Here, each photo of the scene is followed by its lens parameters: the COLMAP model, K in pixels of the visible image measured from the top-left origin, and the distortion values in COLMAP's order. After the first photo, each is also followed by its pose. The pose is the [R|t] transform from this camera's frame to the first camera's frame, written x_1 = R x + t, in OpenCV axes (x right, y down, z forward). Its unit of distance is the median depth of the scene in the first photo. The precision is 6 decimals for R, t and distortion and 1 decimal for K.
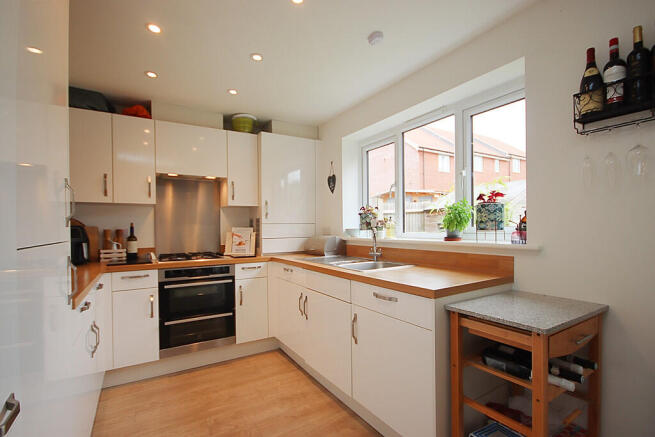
lens RADIAL K [[304.0, 0, 327.8], [0, 304.0, 220.5], [0, 0, 1]] dist [-0.002428, -0.000579]
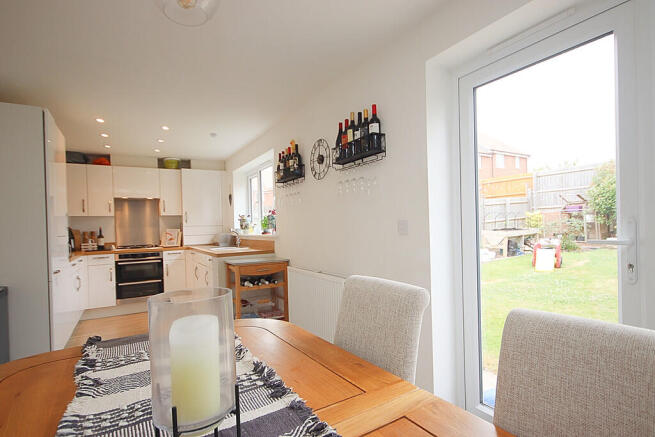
lens RADIAL K [[332.0, 0, 327.1], [0, 332.0, 220.7], [0, 0, 1]] dist [0.022891, 0.000789]
pose [[0.999681, -0.016473, -0.019123, 0.637407], [0.016561, 0.999853, 0.004440, -0.016565], [0.019047, -0.004756, 0.999807, -0.820835]]
